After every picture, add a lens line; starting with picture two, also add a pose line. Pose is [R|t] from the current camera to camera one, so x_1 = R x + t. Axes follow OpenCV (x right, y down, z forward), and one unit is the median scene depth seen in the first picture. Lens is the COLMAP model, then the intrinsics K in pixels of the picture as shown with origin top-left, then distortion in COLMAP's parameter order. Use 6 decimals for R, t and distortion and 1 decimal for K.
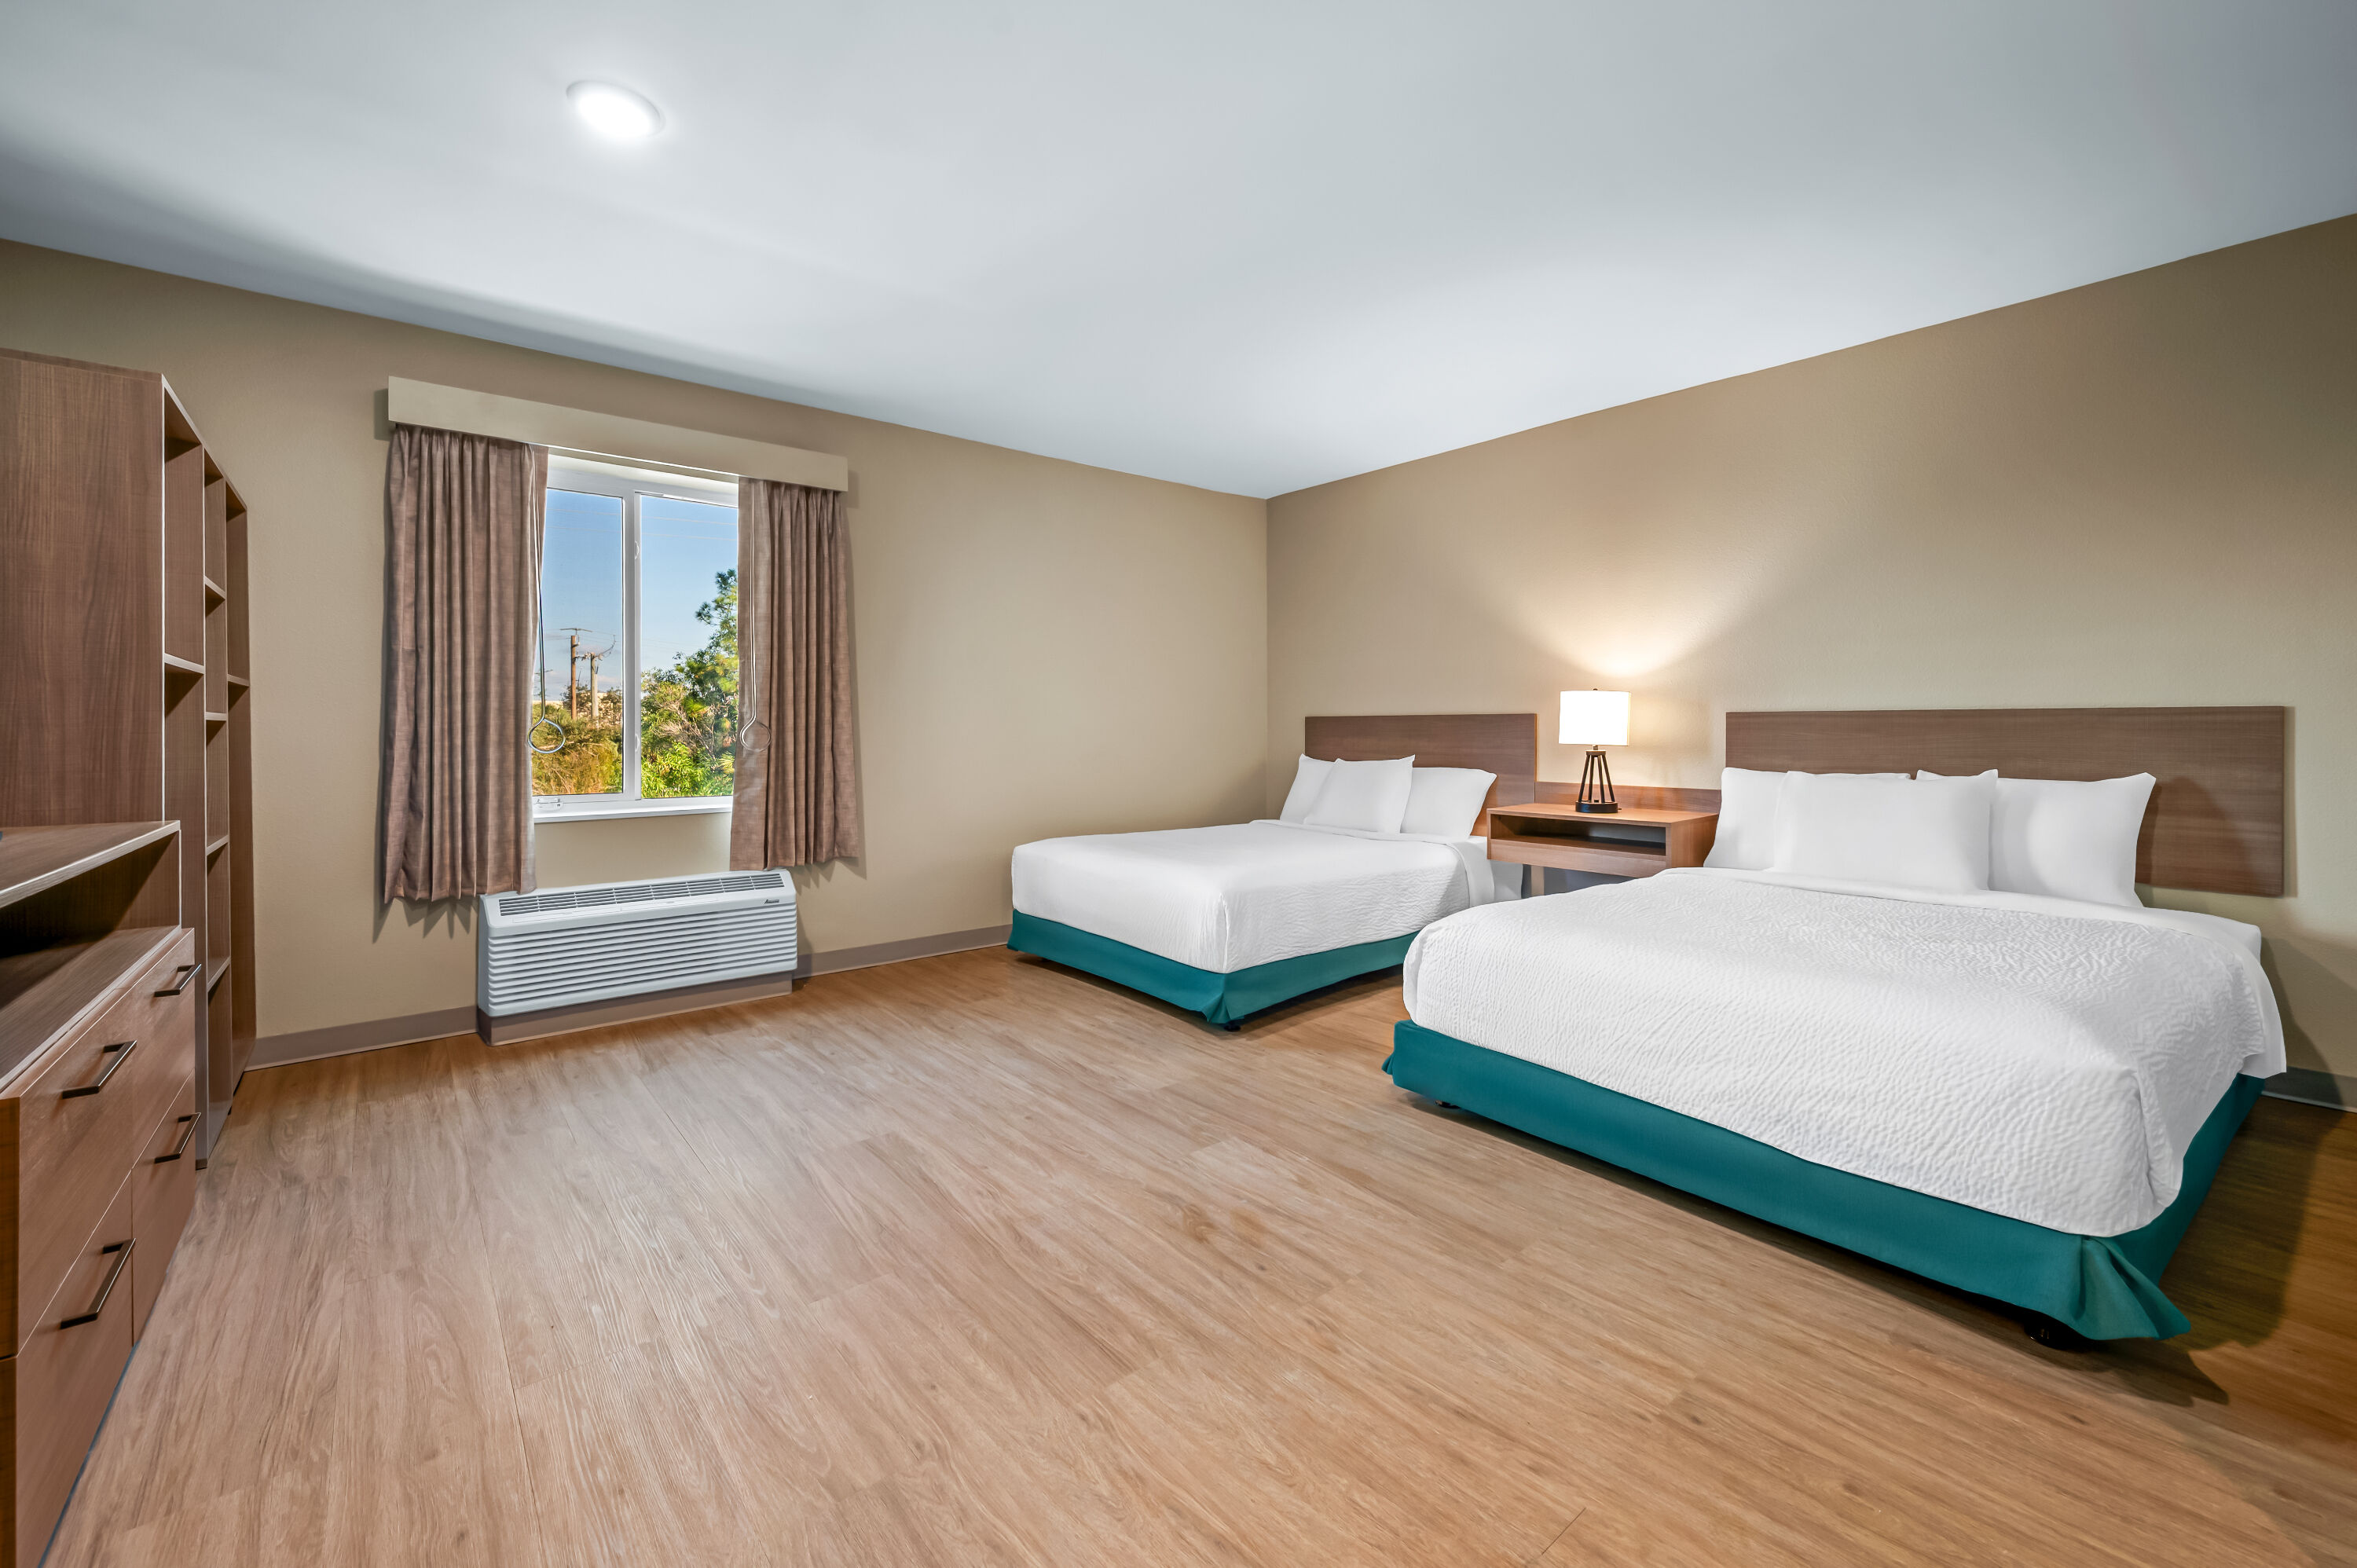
lens RADIAL K [[973.8, 0, 1169.2], [0, 973.8, 722.6], [0, 0, 1]] dist [0.006813, 0.000852]
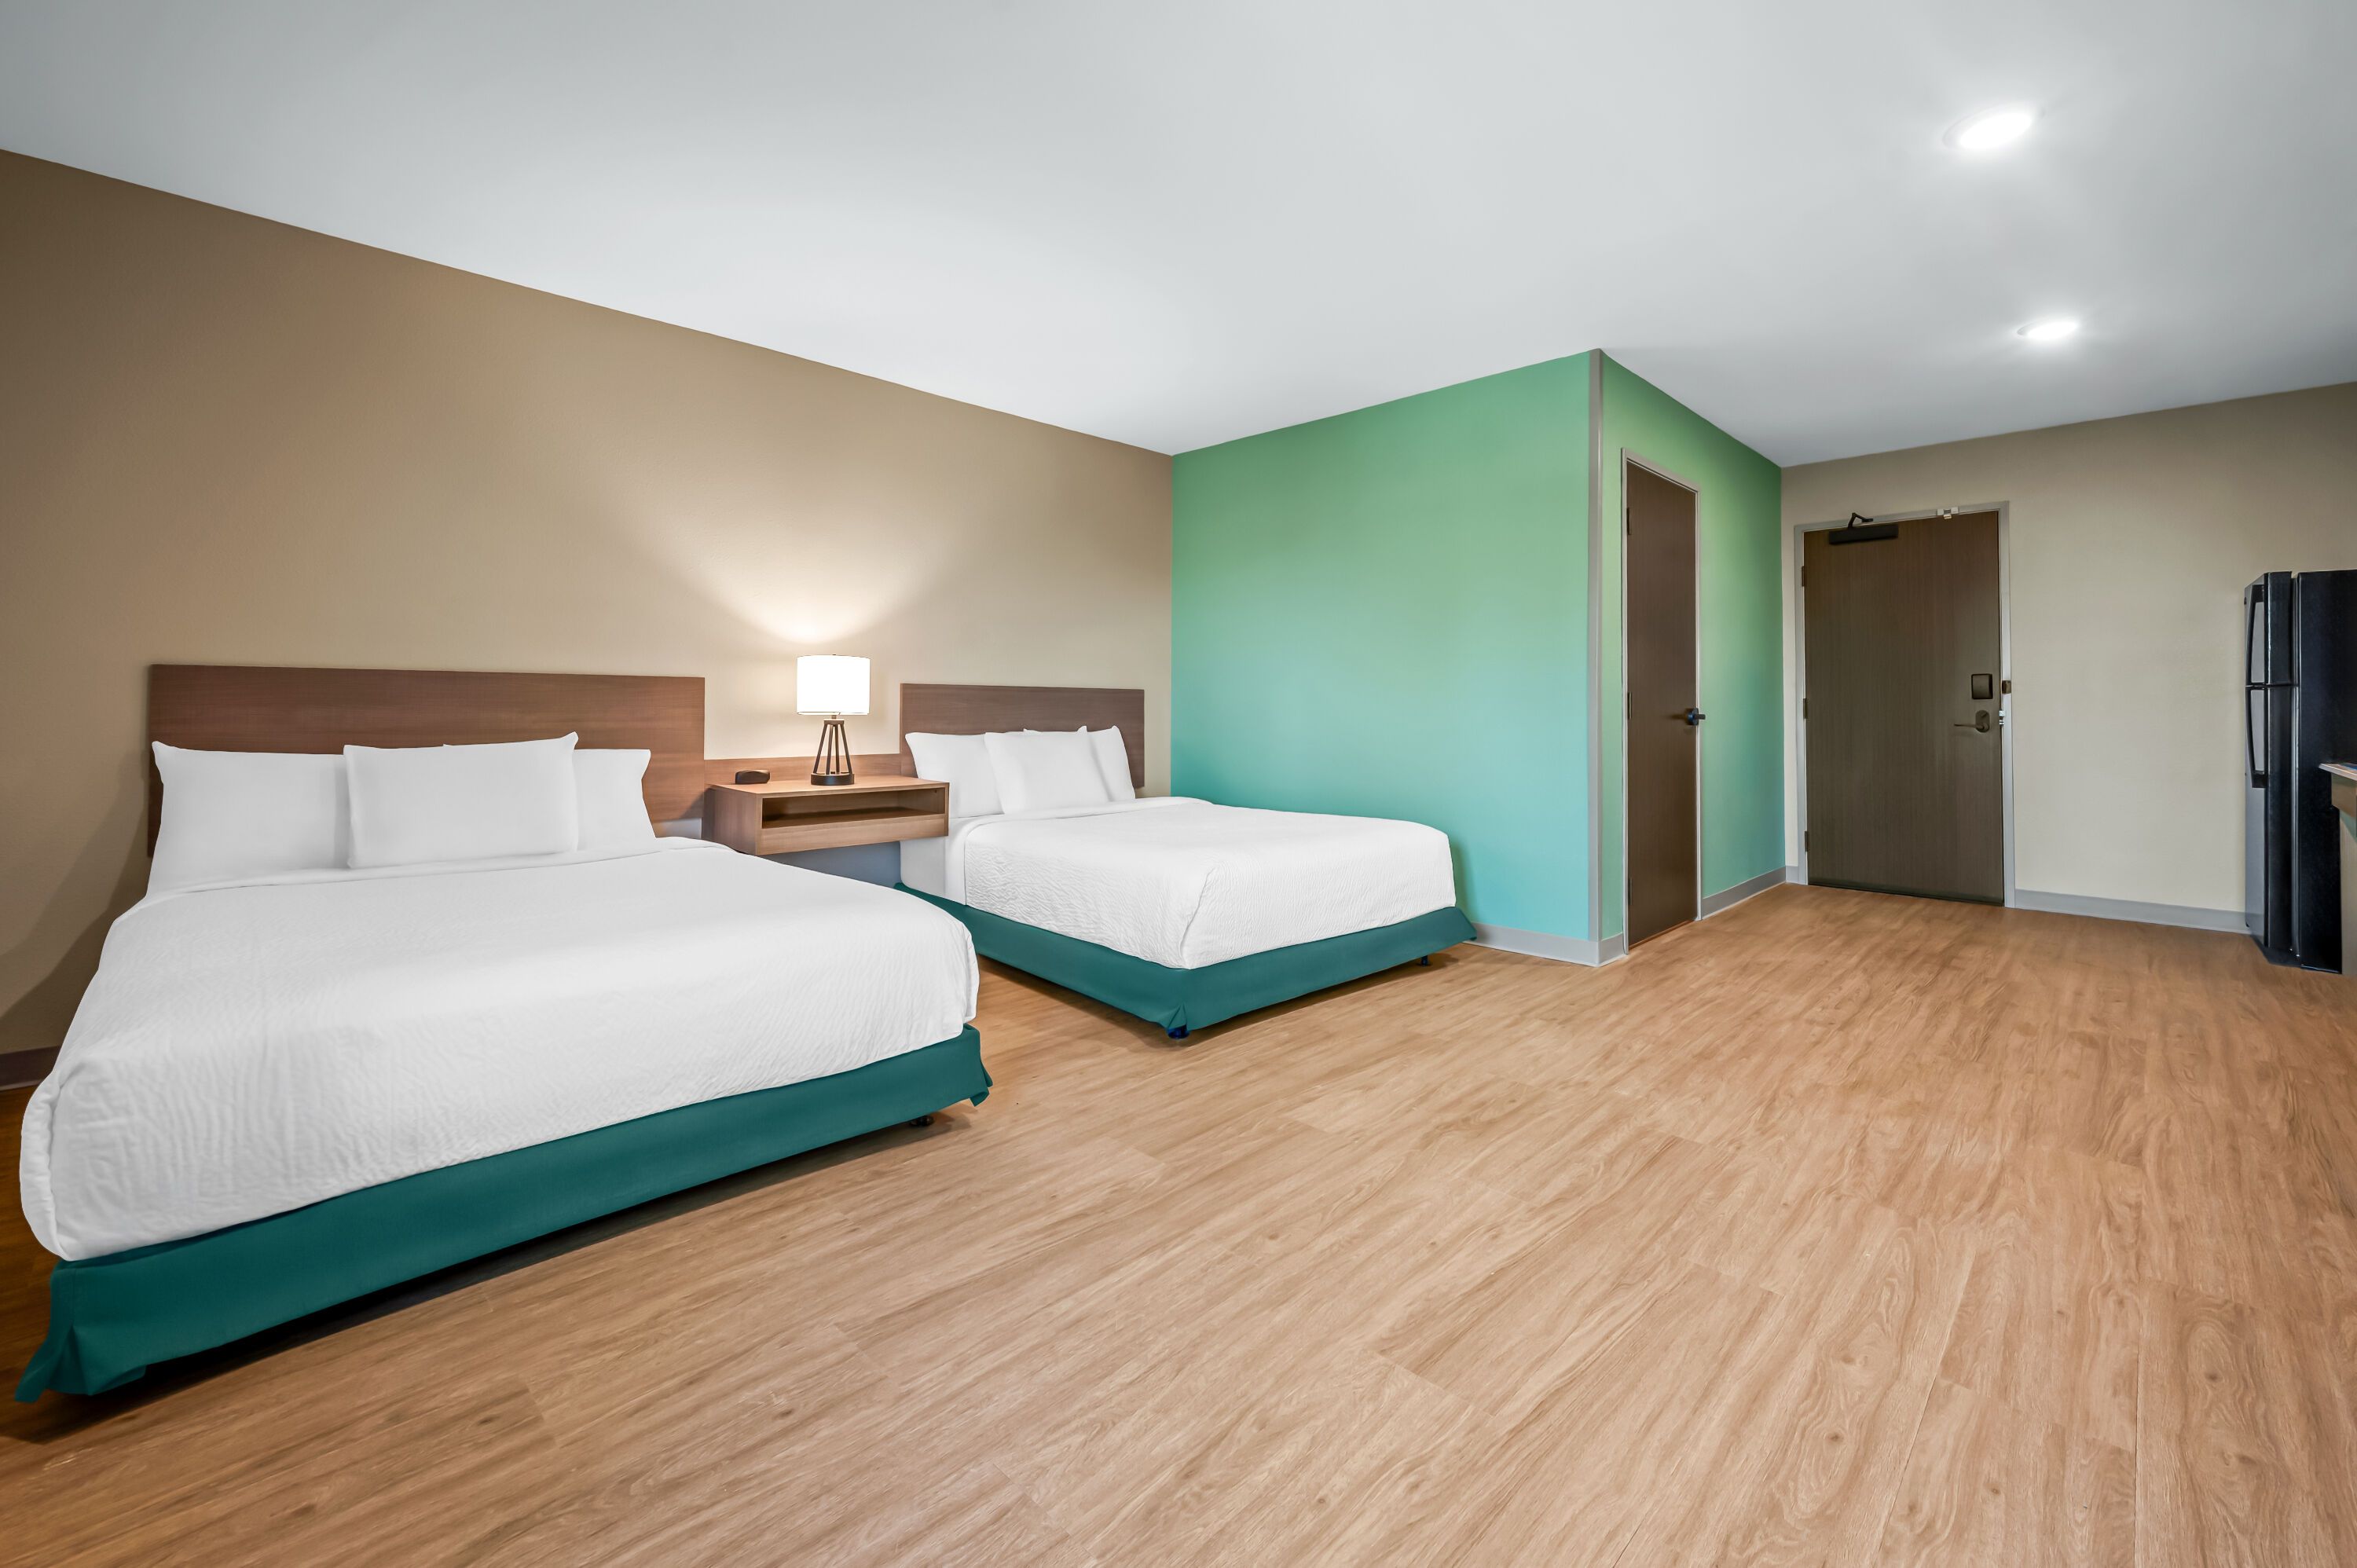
lens RADIAL K [[973.8, 0, 1241.0], [0, 973.8, 698.9], [0, 0, 1]] dist [0.006813, 0.000852]
pose [[-0.140414, 0.013459, 0.990001, -0.865238], [-0.007917, 0.999860, -0.014716, 0.031090], [-0.990061, -0.009904, -0.140288, 1.159795]]
